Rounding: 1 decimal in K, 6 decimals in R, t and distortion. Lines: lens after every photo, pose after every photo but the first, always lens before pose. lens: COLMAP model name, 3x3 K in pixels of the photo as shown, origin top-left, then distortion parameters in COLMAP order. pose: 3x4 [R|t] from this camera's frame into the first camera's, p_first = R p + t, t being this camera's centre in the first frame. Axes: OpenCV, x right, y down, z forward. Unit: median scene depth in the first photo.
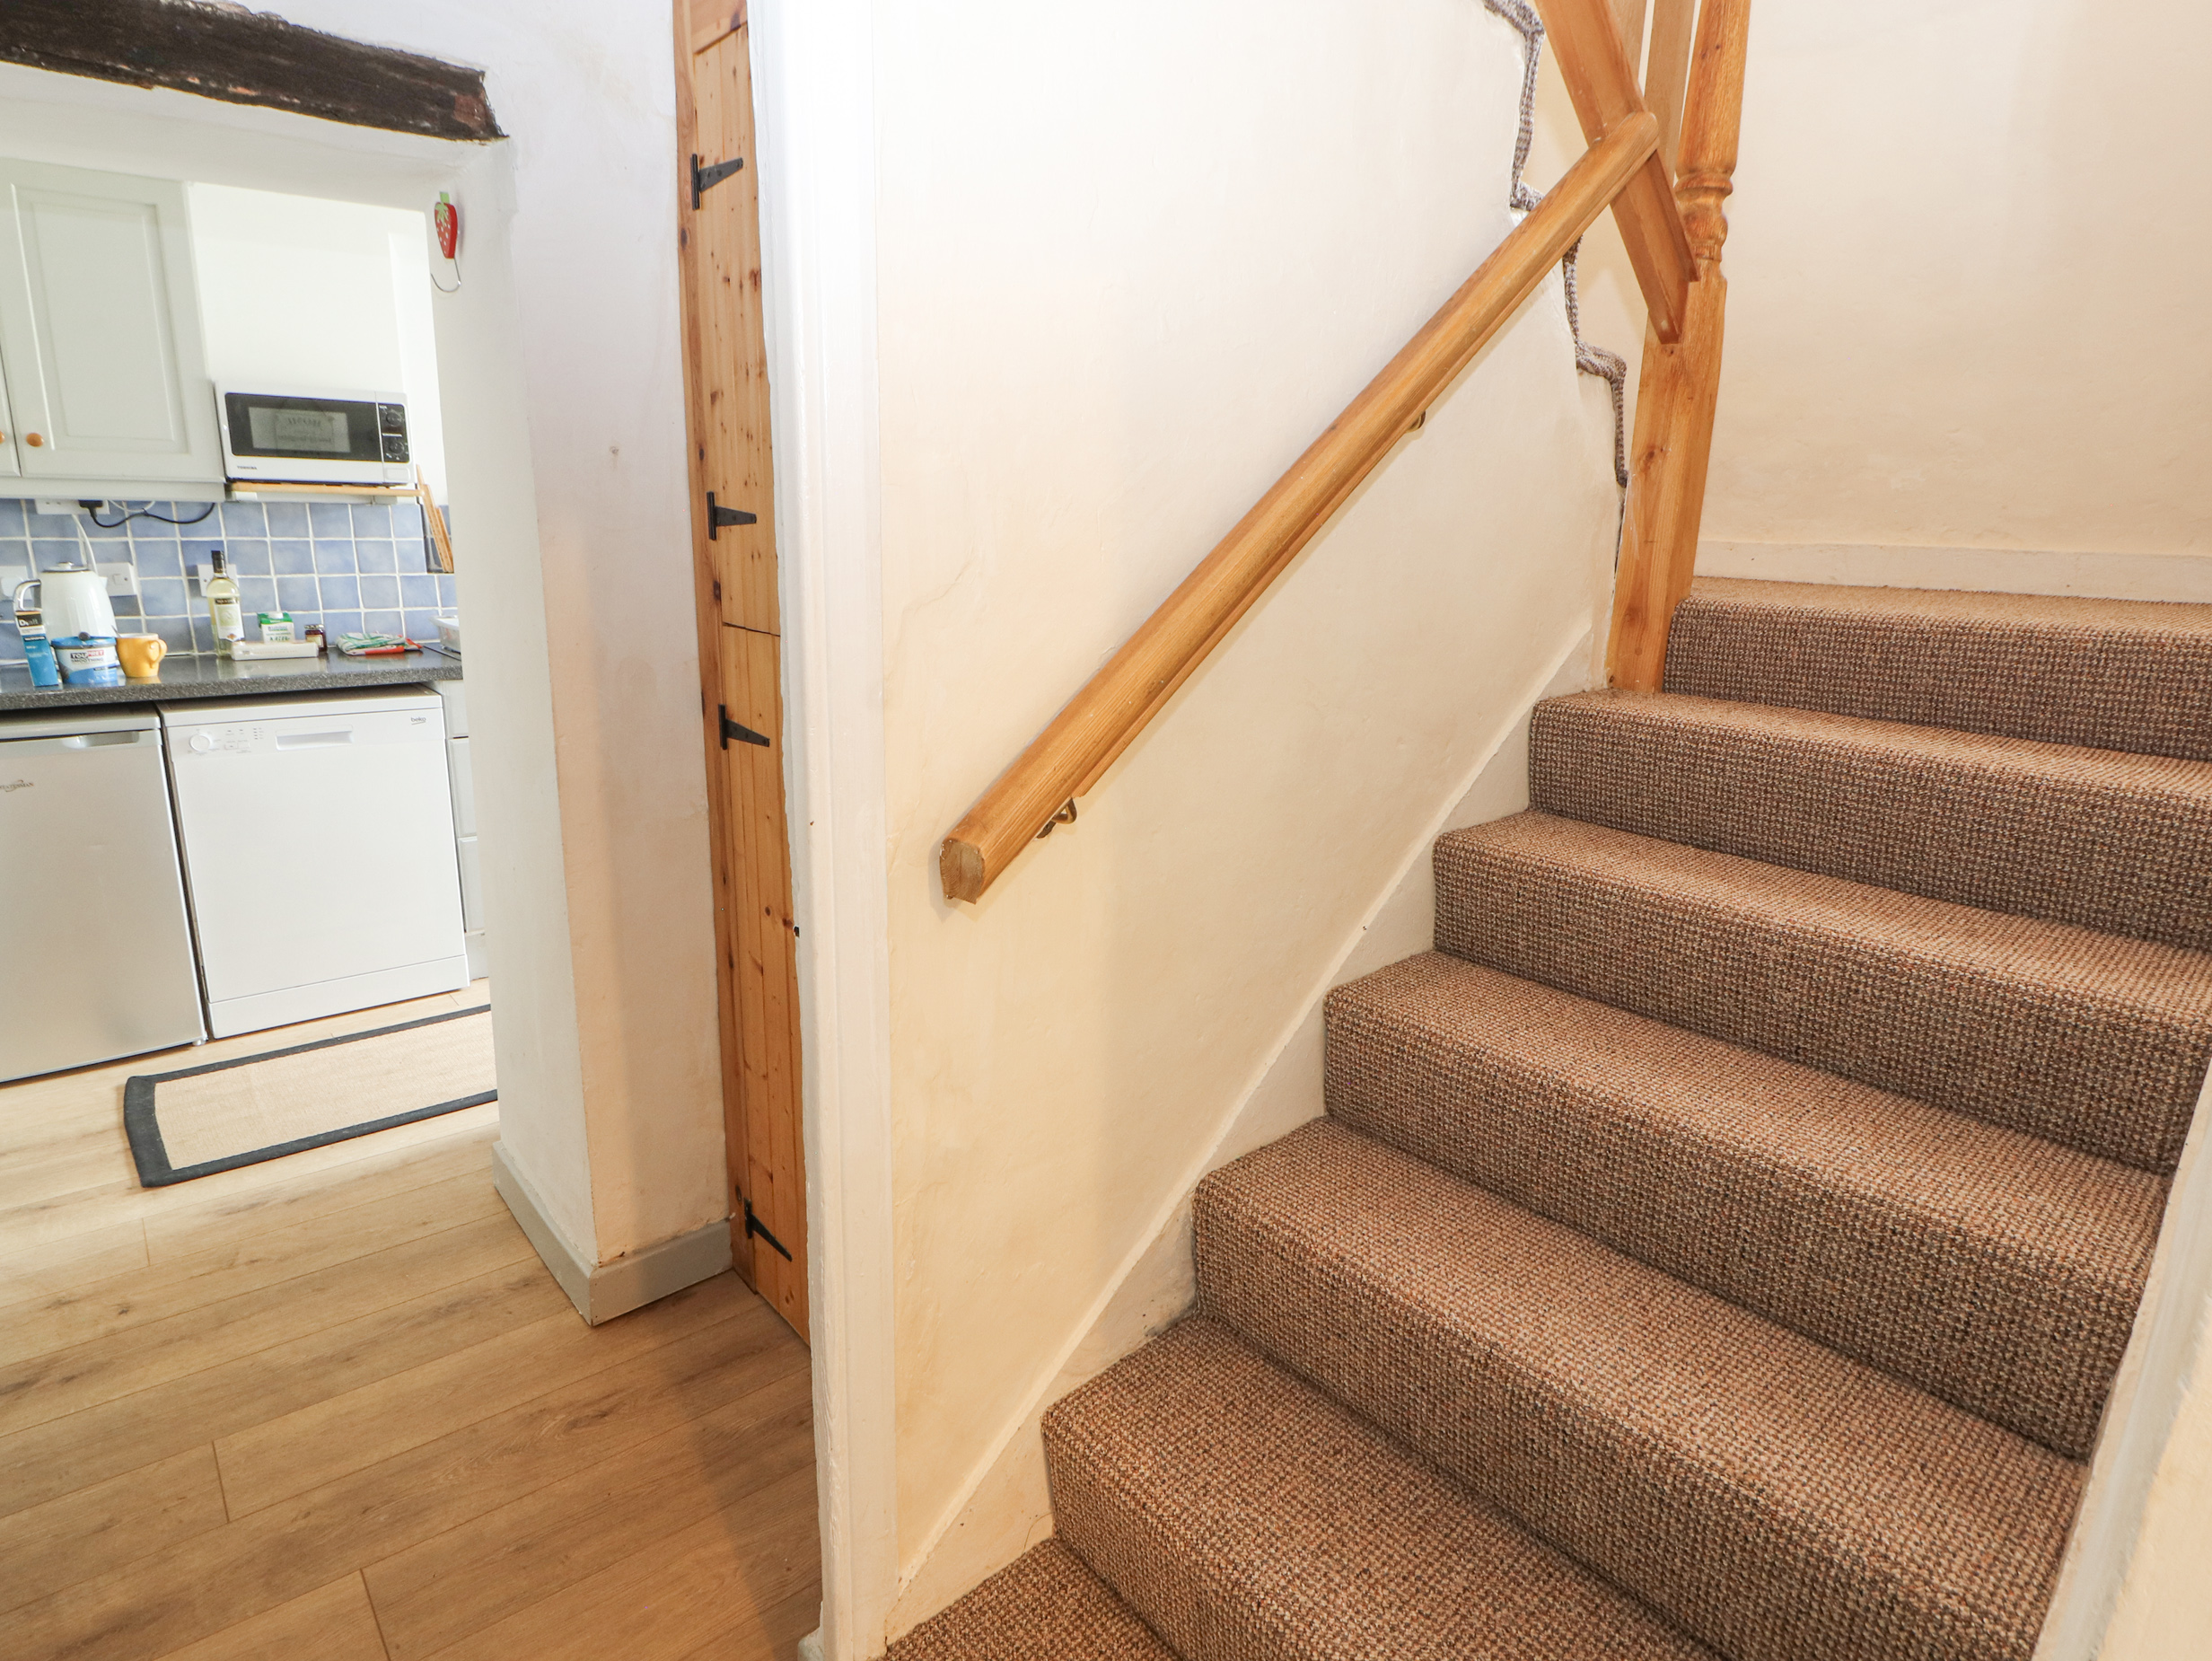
lens RADIAL K [[1208.4, 0, 1124.0], [0, 1208.4, 820.2], [0, 0, 1]] dist [0.001963, -0.014730]
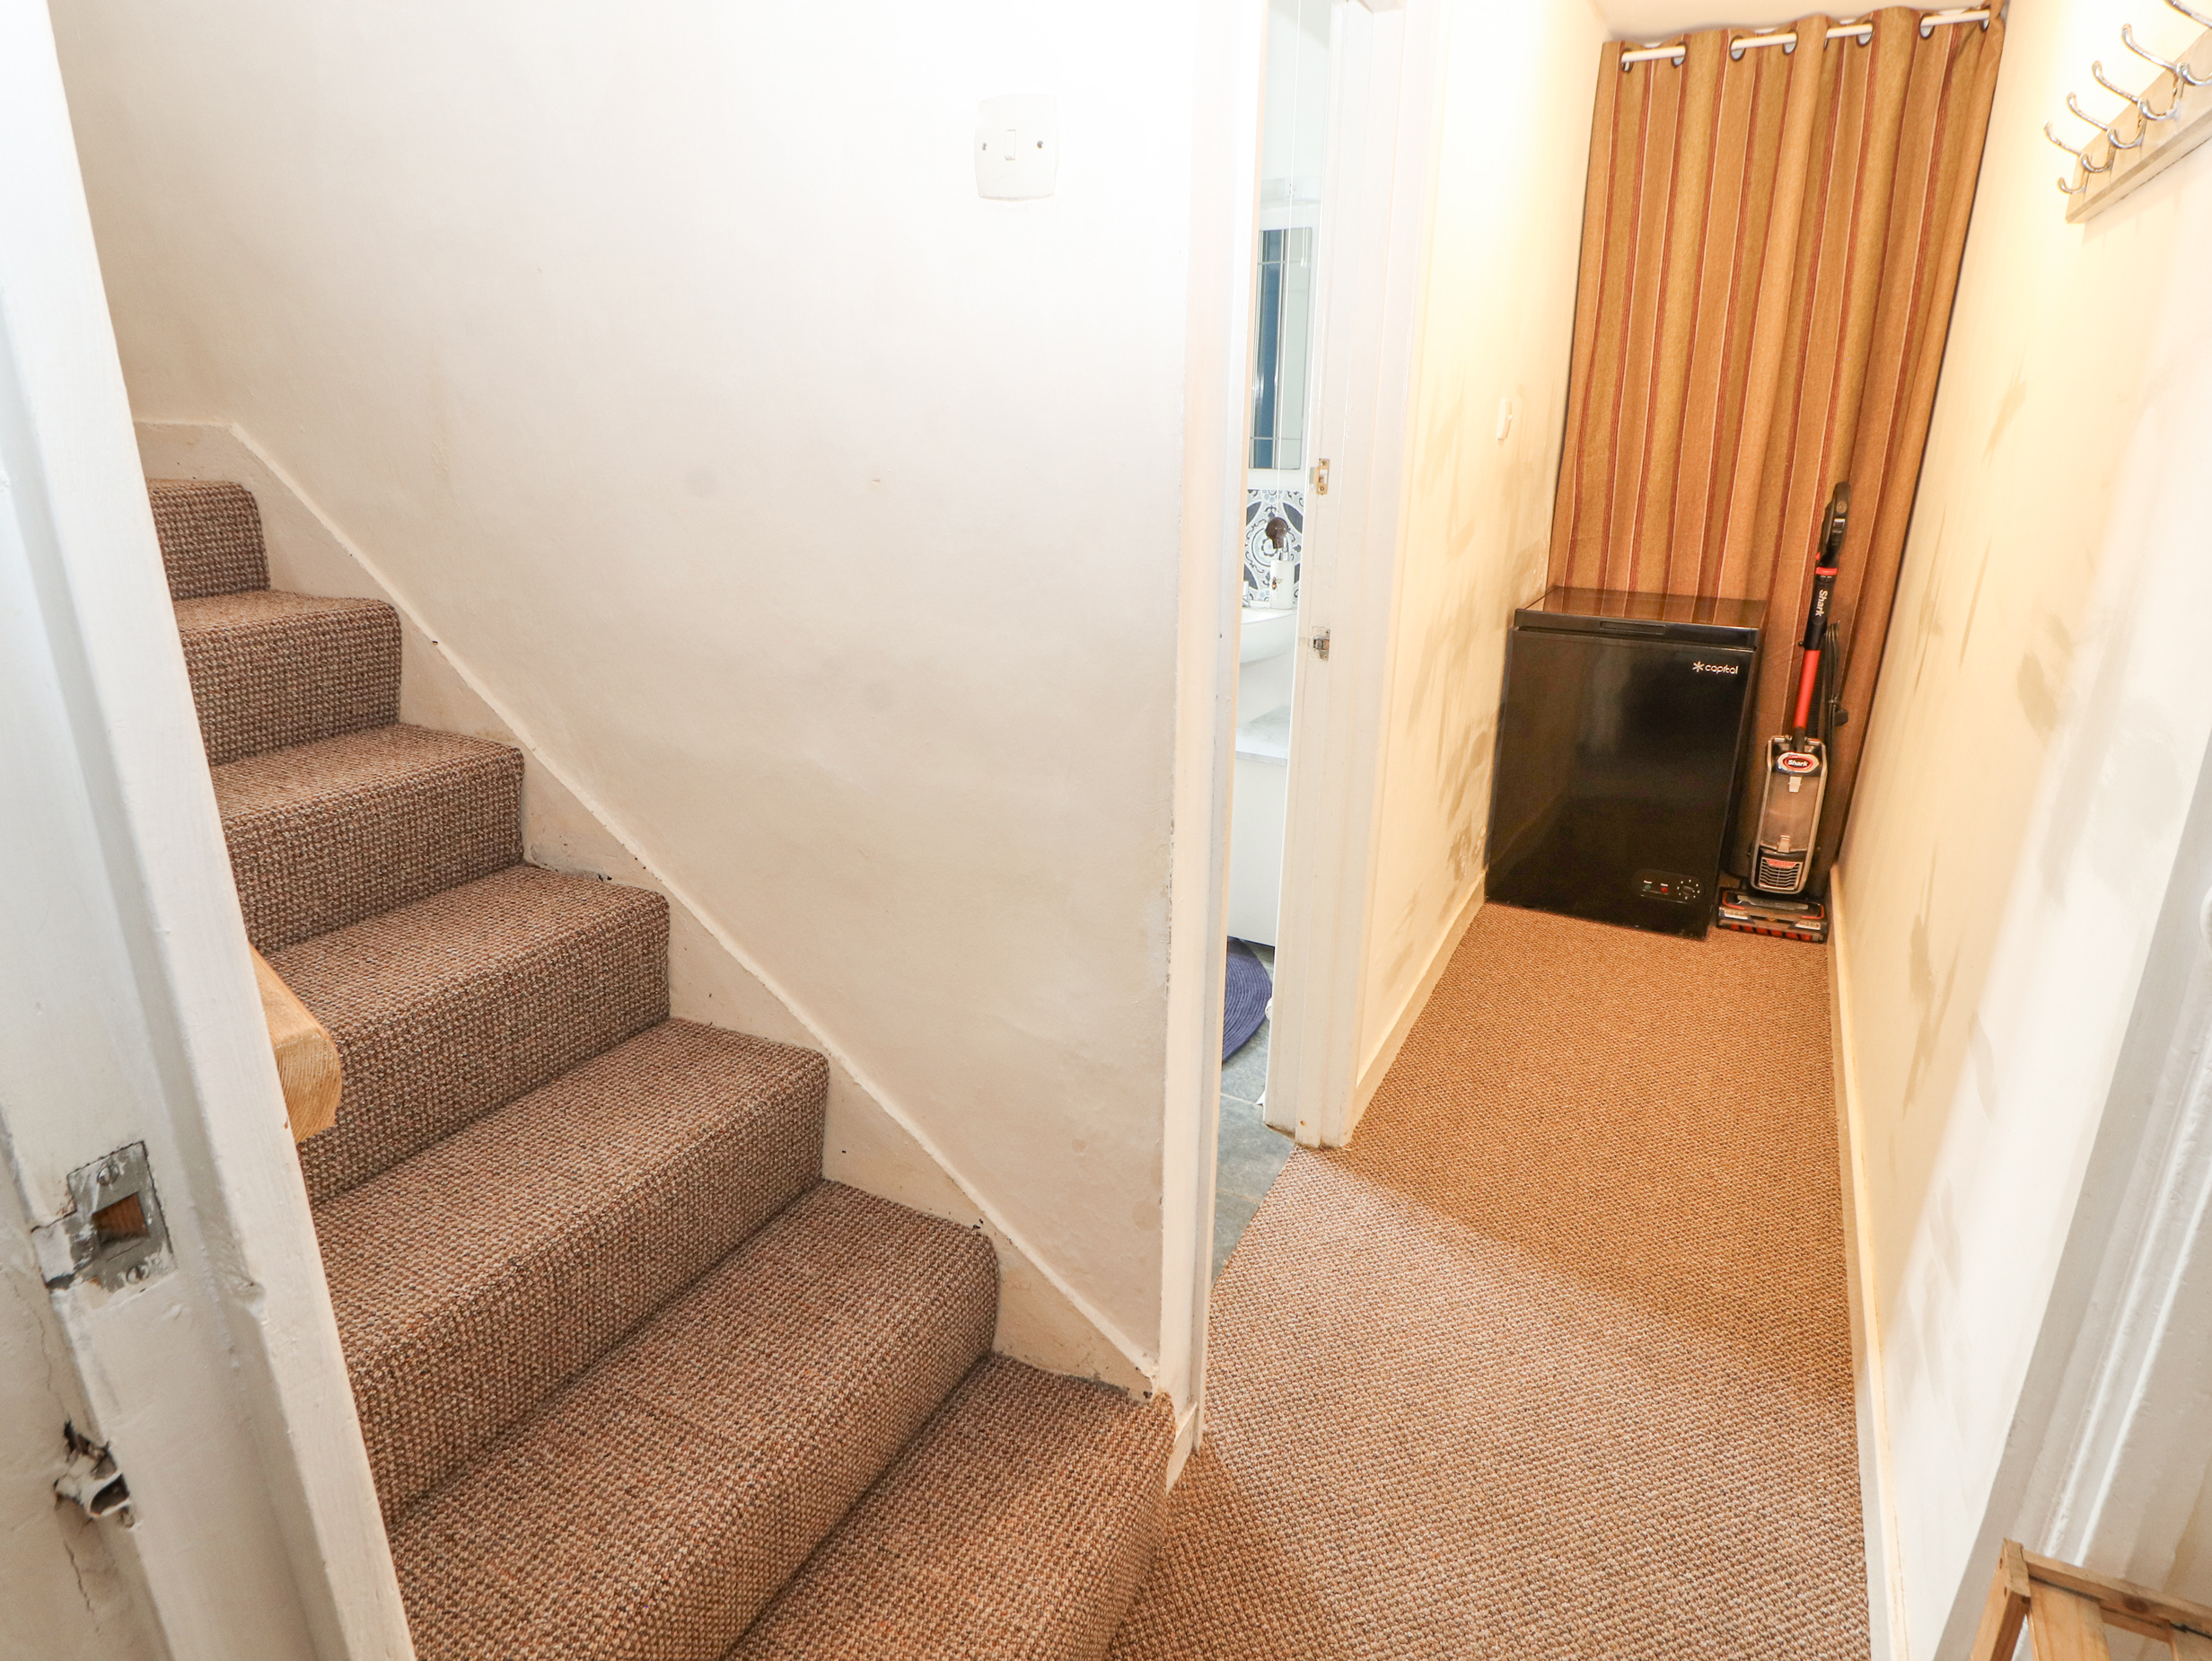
lens RADIAL K [[1208.4, 0, 1124.0], [0, 1208.4, 820.2], [0, 0, 1]] dist [0.001963, -0.014730]
pose [[-0.348442, -0.326523, 0.878619, -0.632296], [0.207306, 0.887305, 0.411965, -0.192189], [-0.914119, 0.325689, -0.241483, 0.683264]]
